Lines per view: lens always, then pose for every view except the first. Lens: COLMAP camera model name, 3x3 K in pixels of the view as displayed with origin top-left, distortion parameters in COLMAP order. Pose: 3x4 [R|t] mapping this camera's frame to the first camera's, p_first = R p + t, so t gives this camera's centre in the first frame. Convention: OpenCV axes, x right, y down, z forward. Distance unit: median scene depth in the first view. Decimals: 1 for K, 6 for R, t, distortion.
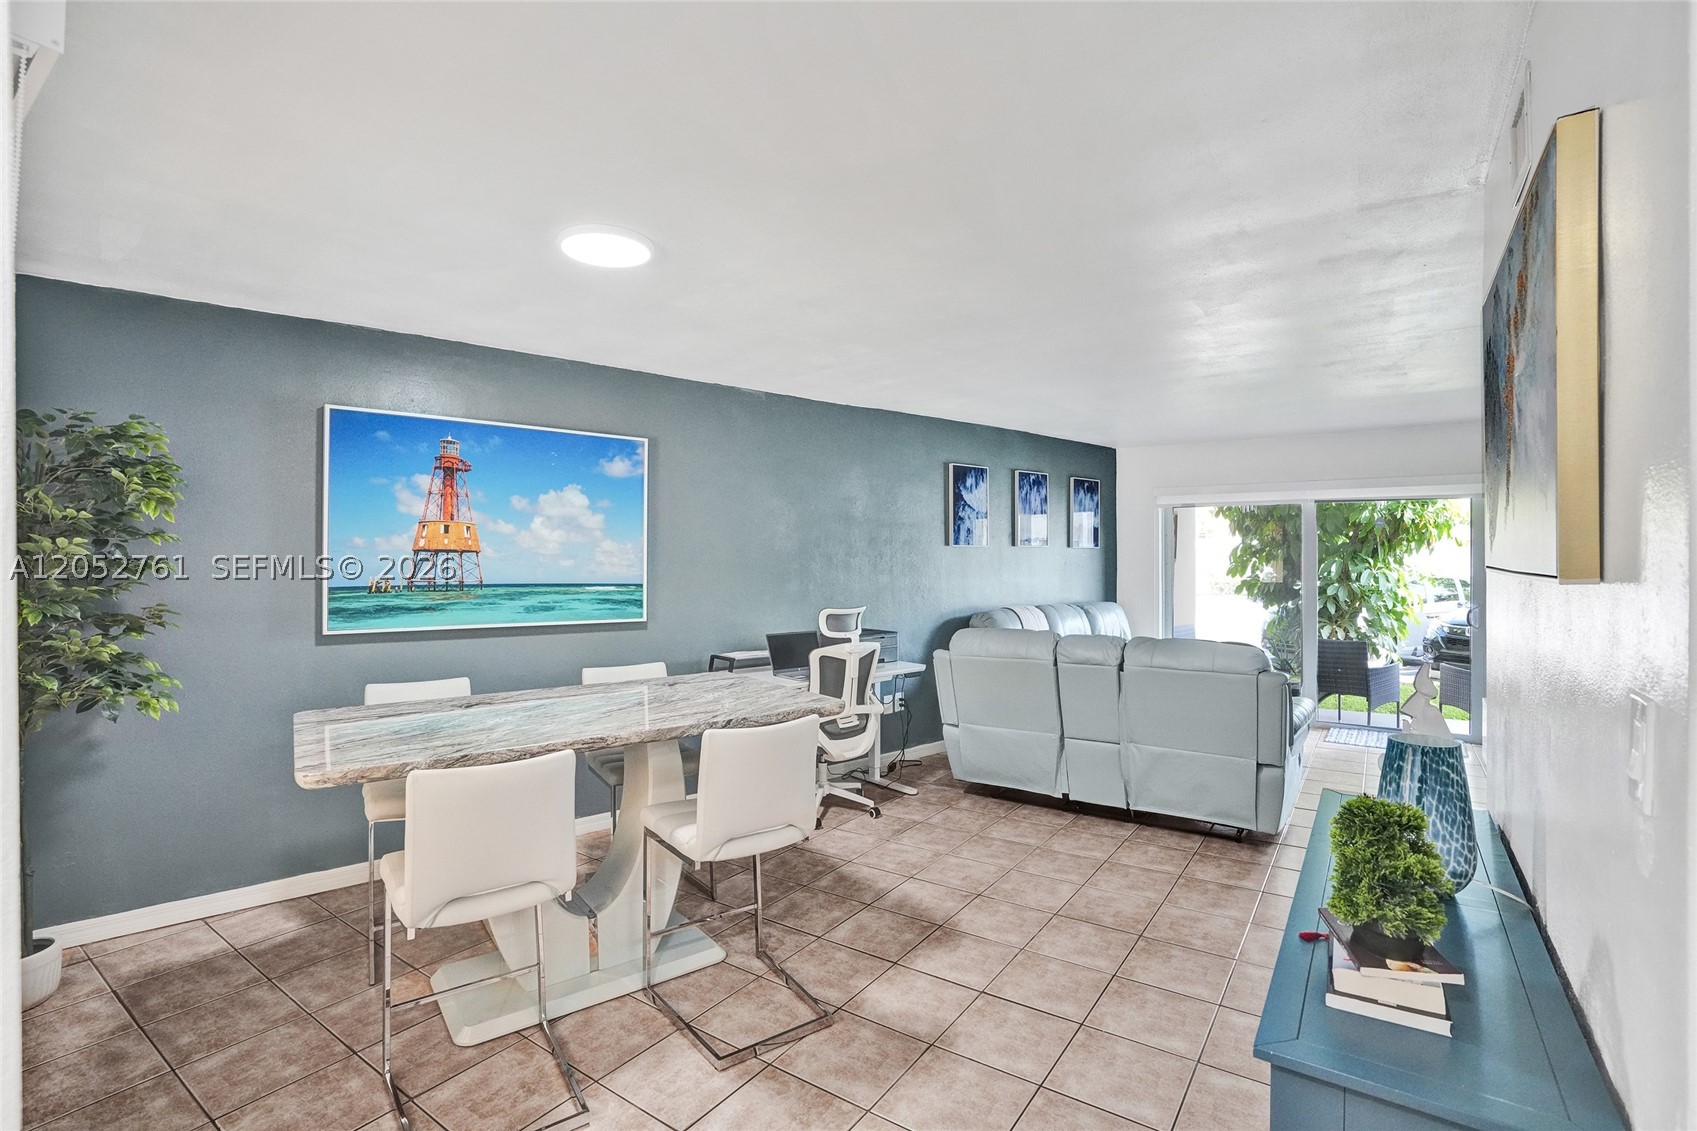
lens RADIAL K [[815.5, 0, 848.5], [0, 815.5, 565.5], [0, 0, 1]] dist [-0.036637, 0.000200]
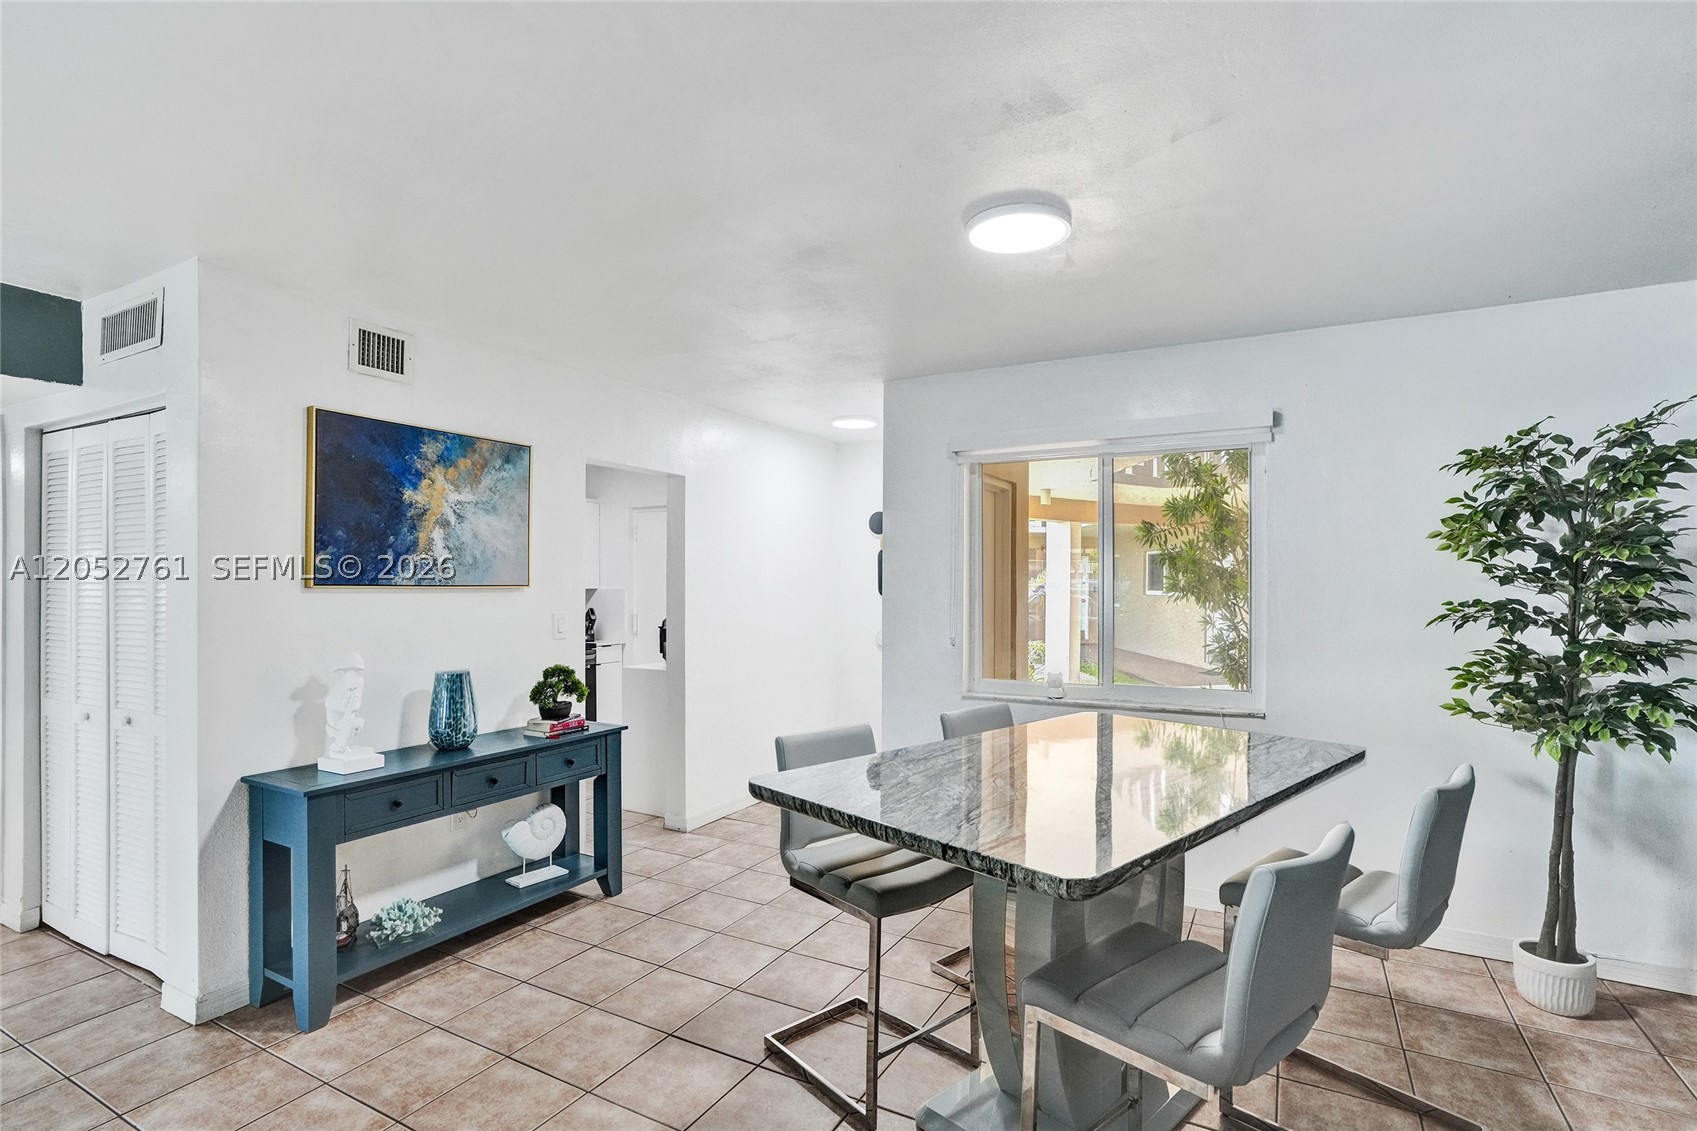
lens RADIAL K [[818.9, 0, 848.5], [0, 818.9, 565.5], [0, 0, 1]] dist [-0.053817, 0.028660]
pose [[-0.995283, -0.001954, -0.096989, -0.010209], [-0.001795, 0.999997, -0.001722, -0.008867], [0.096993, -0.001540, -0.995284, 0.785698]]
